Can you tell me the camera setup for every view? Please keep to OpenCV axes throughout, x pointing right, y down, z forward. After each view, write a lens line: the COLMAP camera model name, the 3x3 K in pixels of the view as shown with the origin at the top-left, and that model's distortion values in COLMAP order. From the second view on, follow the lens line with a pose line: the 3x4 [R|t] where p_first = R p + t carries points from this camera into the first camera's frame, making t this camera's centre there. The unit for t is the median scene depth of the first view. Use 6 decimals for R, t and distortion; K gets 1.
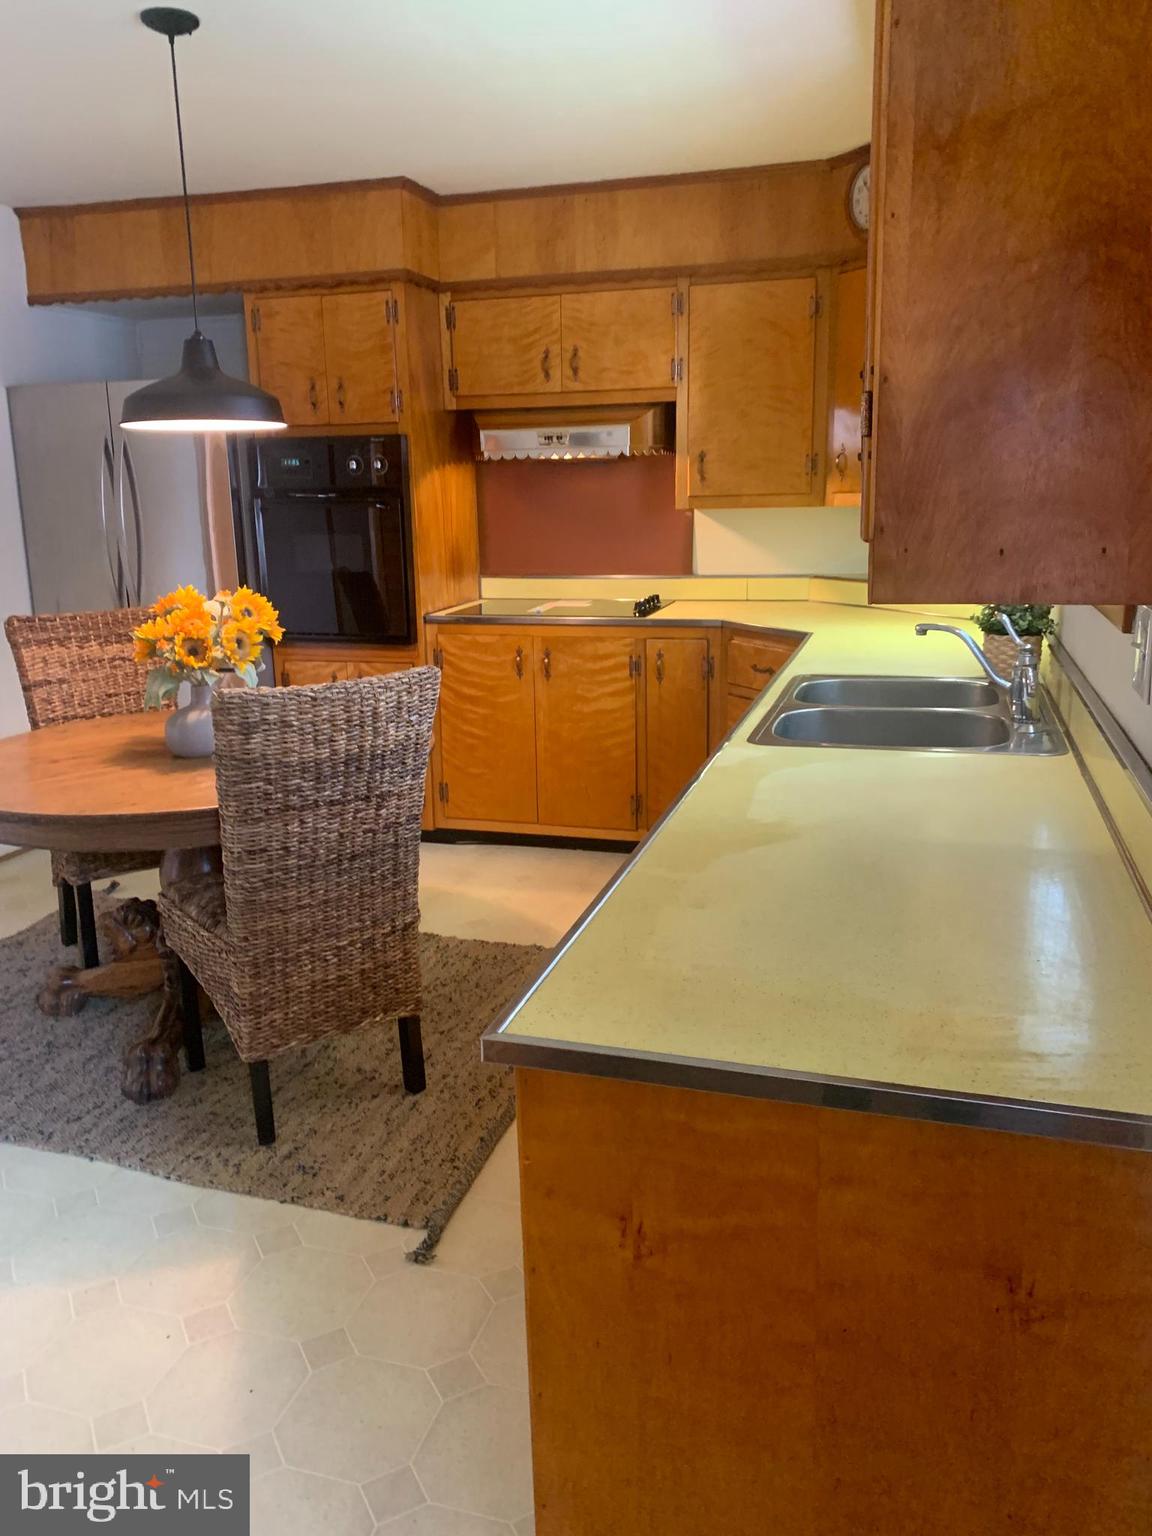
lens RADIAL K [[1174.9, 0, 568.0], [0, 1174.9, 751.9], [0, 0, 1]] dist [0.070467, -0.099184]
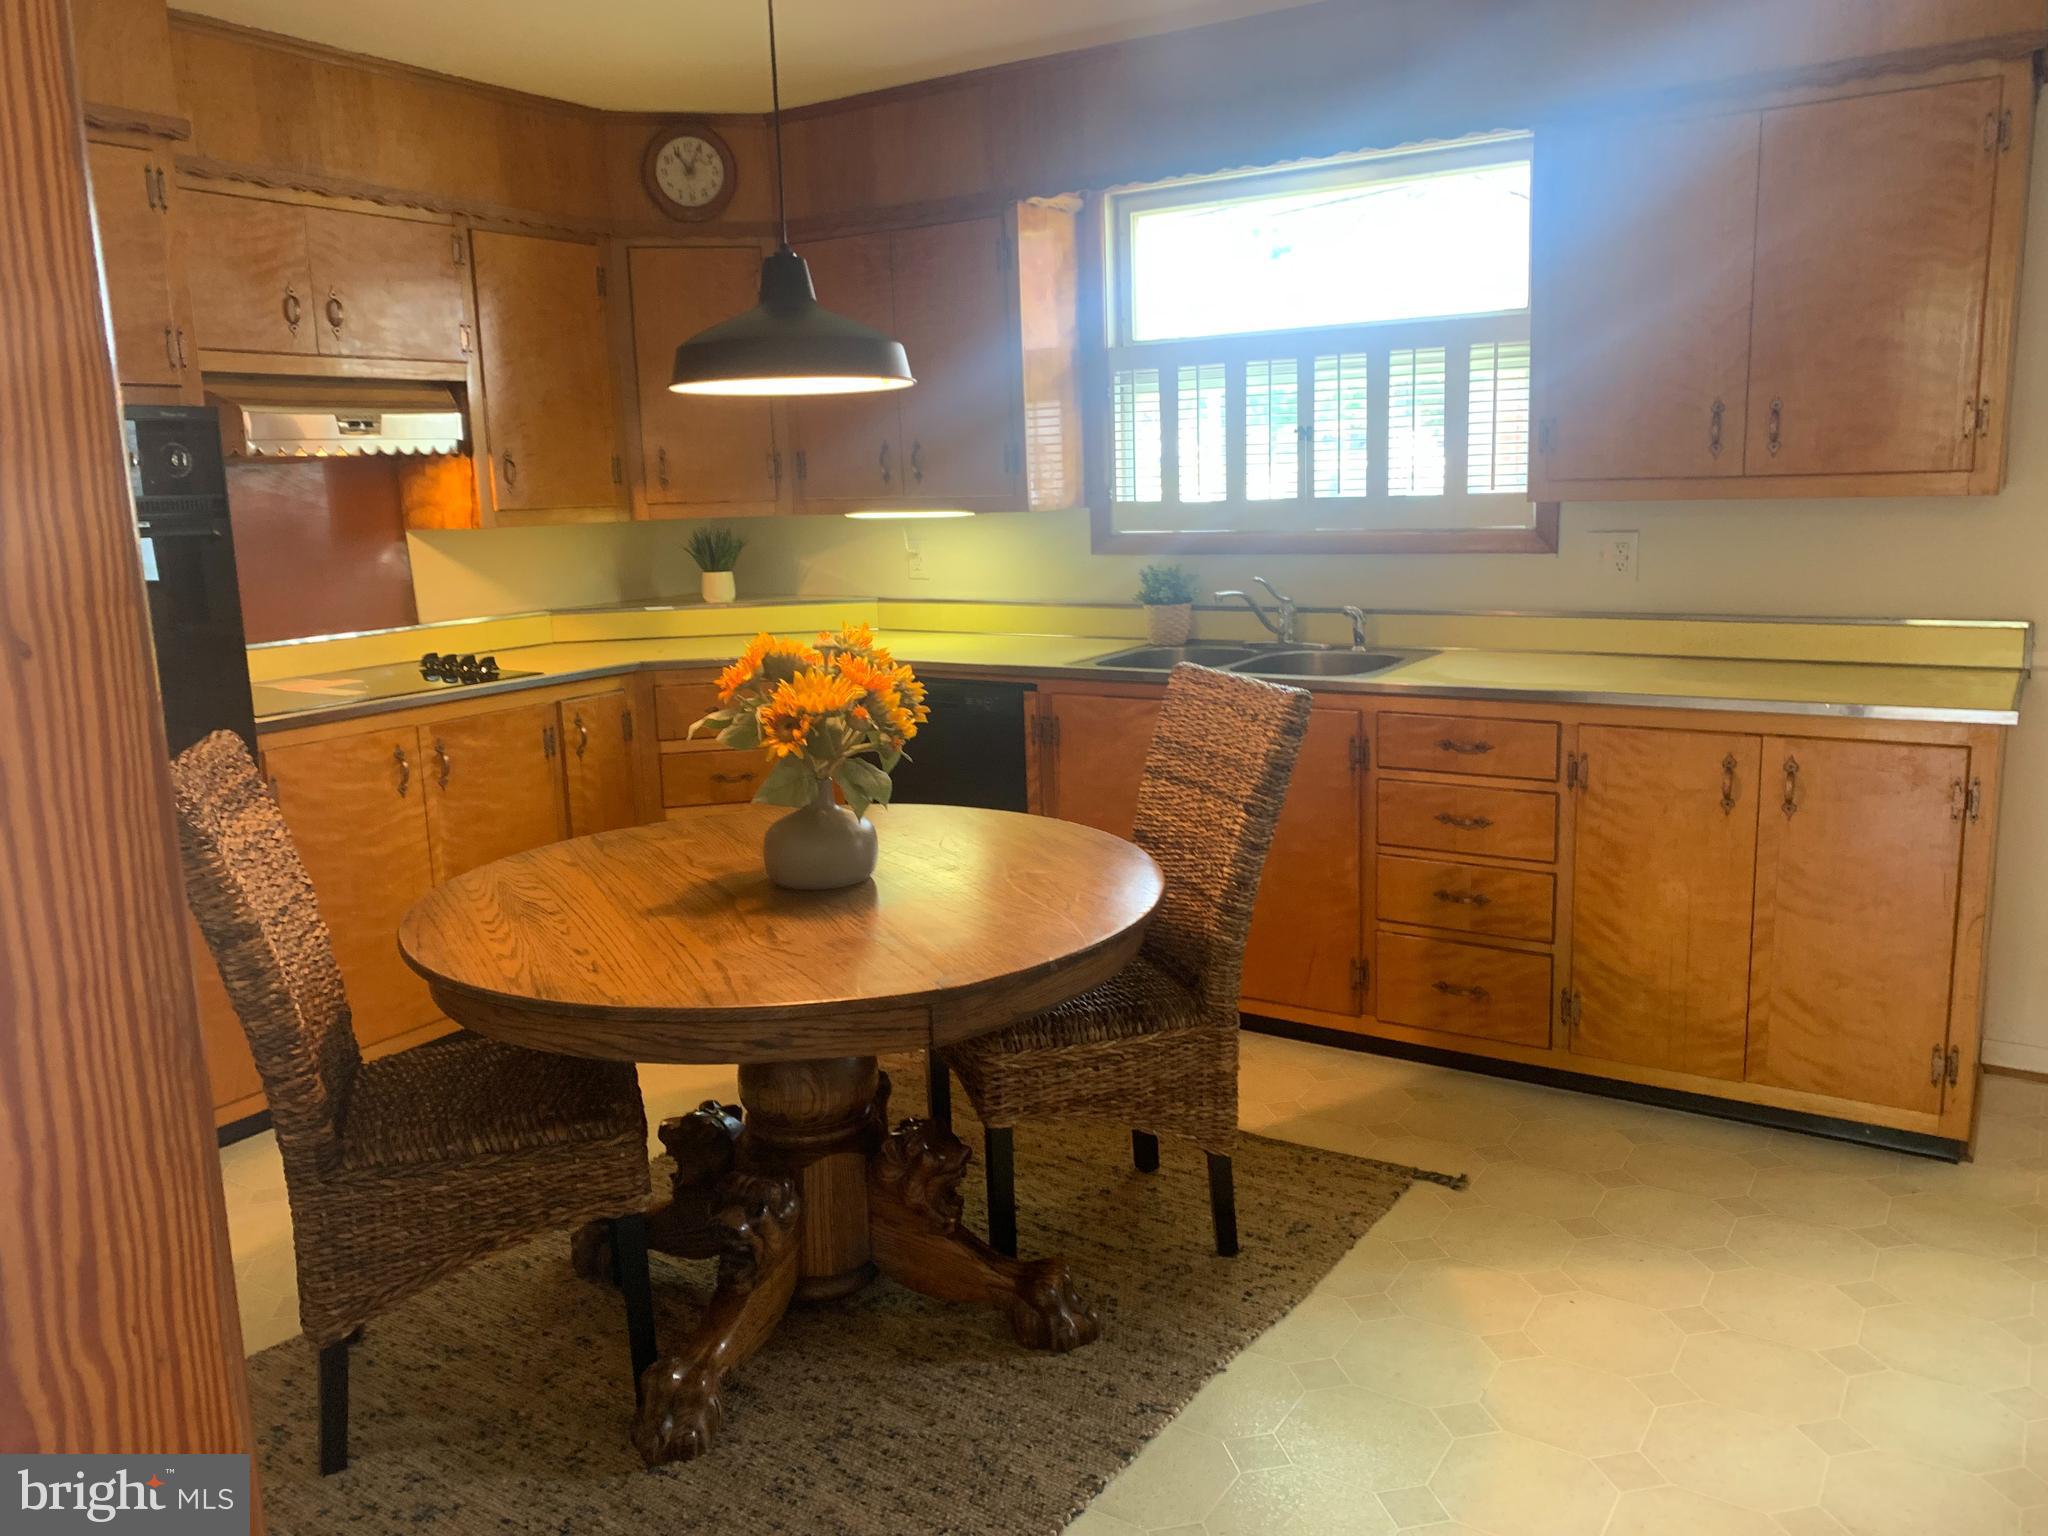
lens RADIAL K [[1566.5, 0, 1032.8], [0, 1566.5, 756.7], [0, 0, 1]] dist [0.070467, -0.099184]
pose [[0.268202, -0.159095, 0.950135, -0.934379], [0.240900, 0.966011, 0.093753, -0.101380], [-0.932757, 0.203743, 0.297412, 0.535619]]
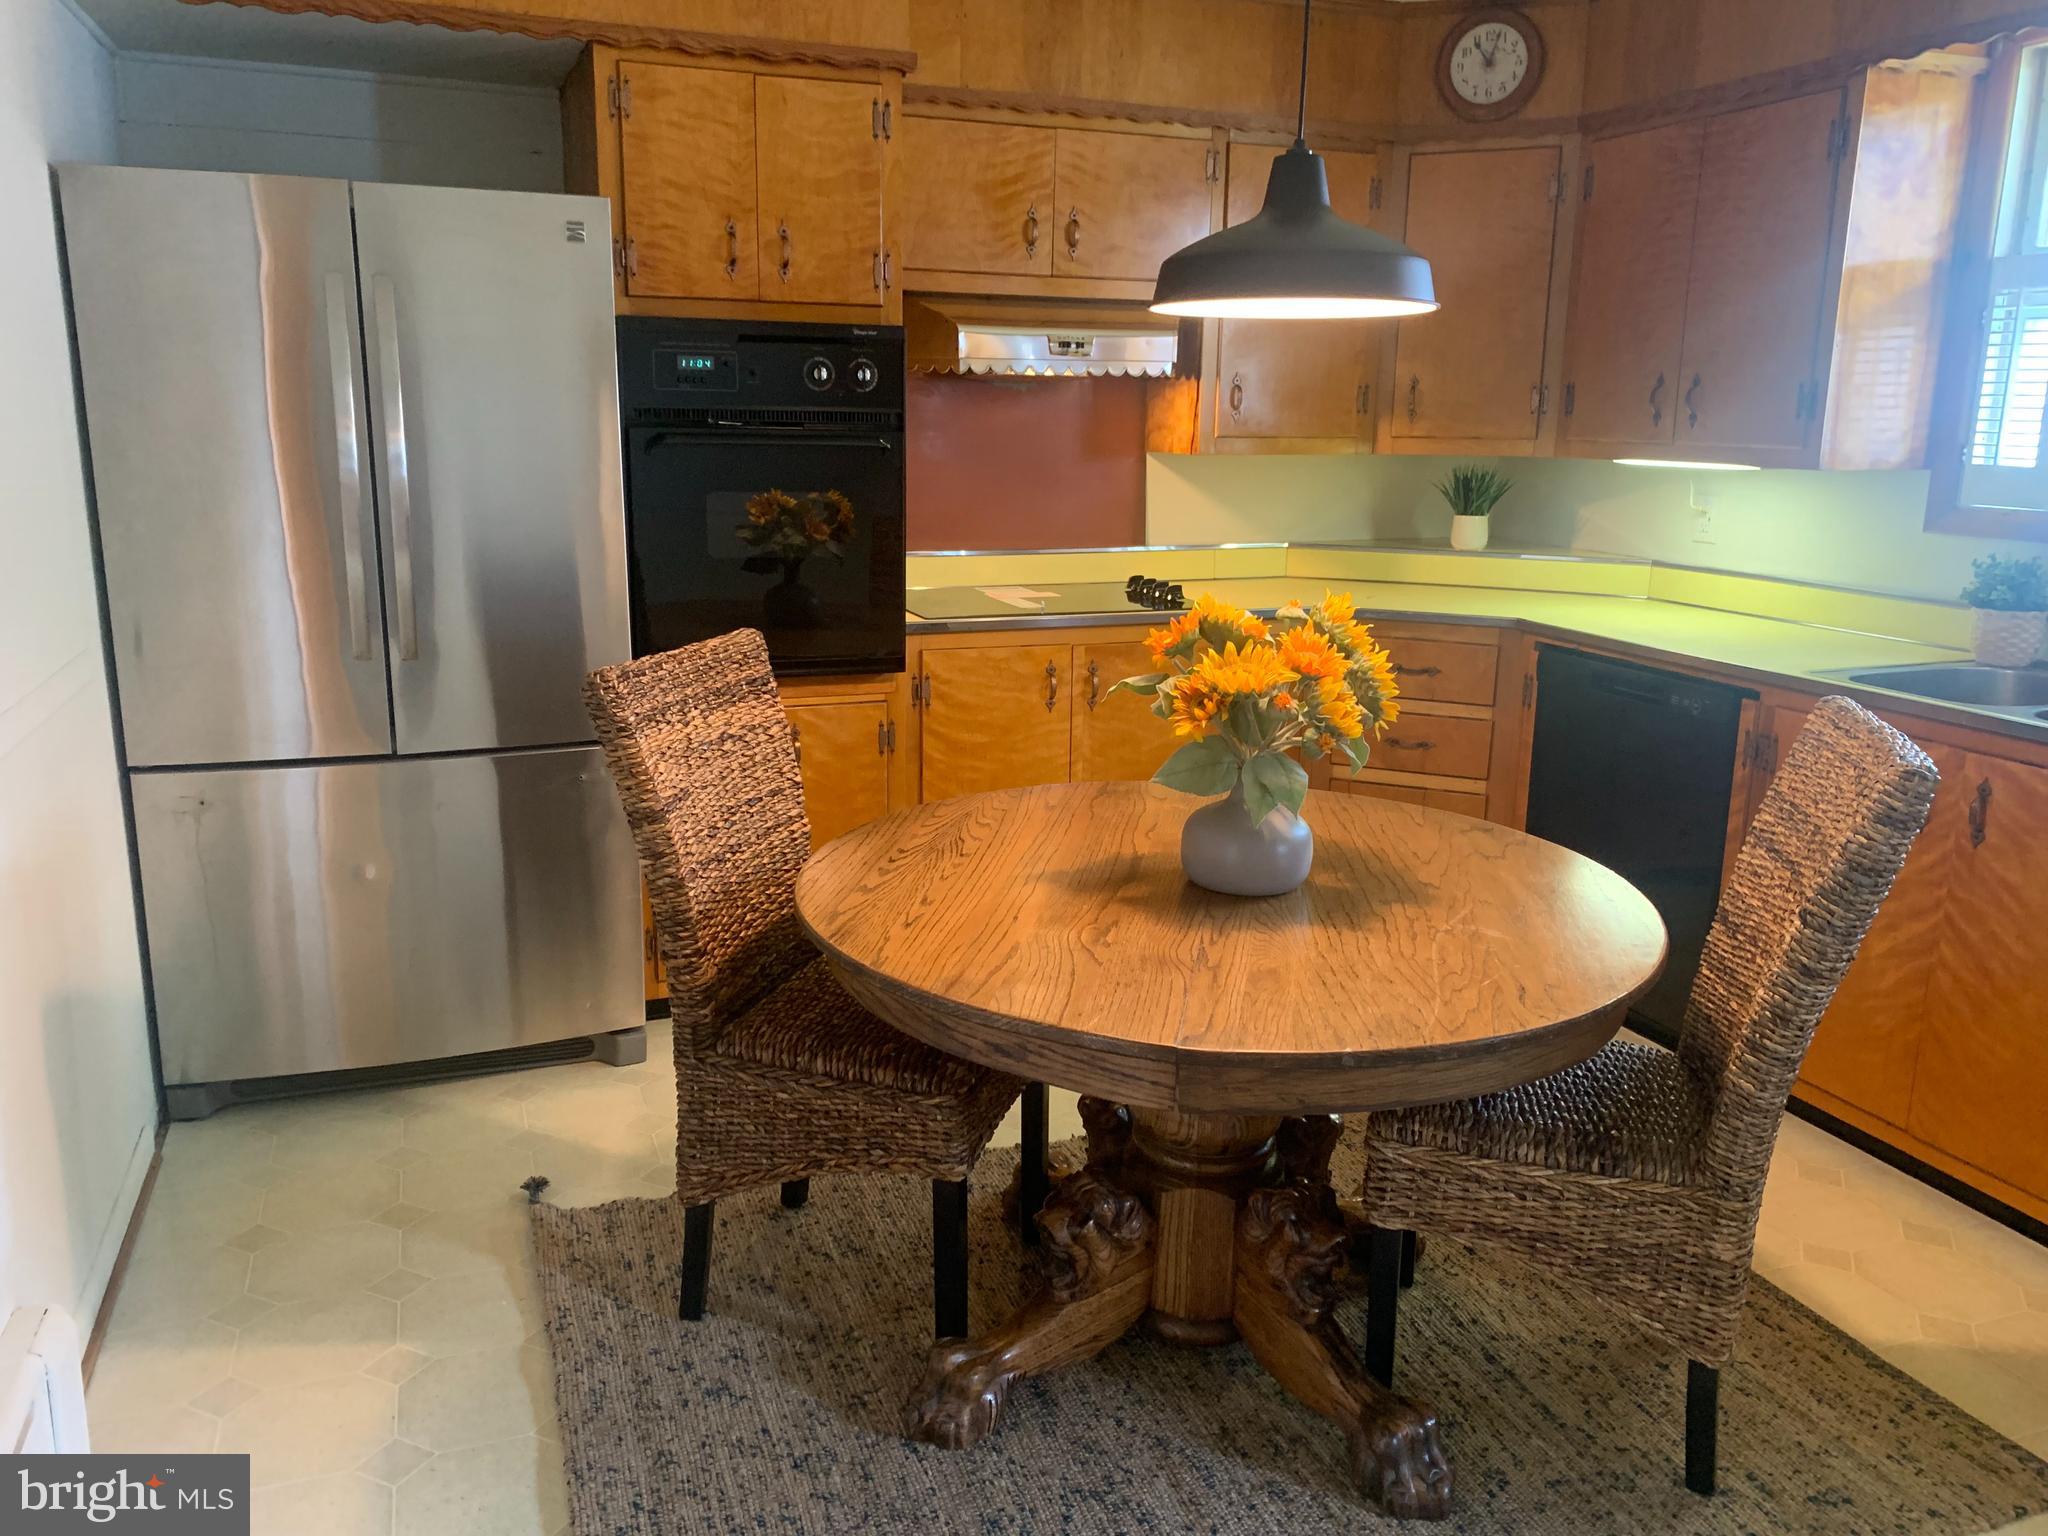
lens RADIAL K [[1566.5, 0, 1011.9], [0, 1566.5, 757.0], [0, 0, 1]] dist [0.070467, -0.099184]
pose [[0.791120, -0.103267, 0.602880, -0.727104], [0.107631, 0.993768, 0.028985, -0.080108], [-0.602117, 0.041958, 0.797305, 0.399565]]
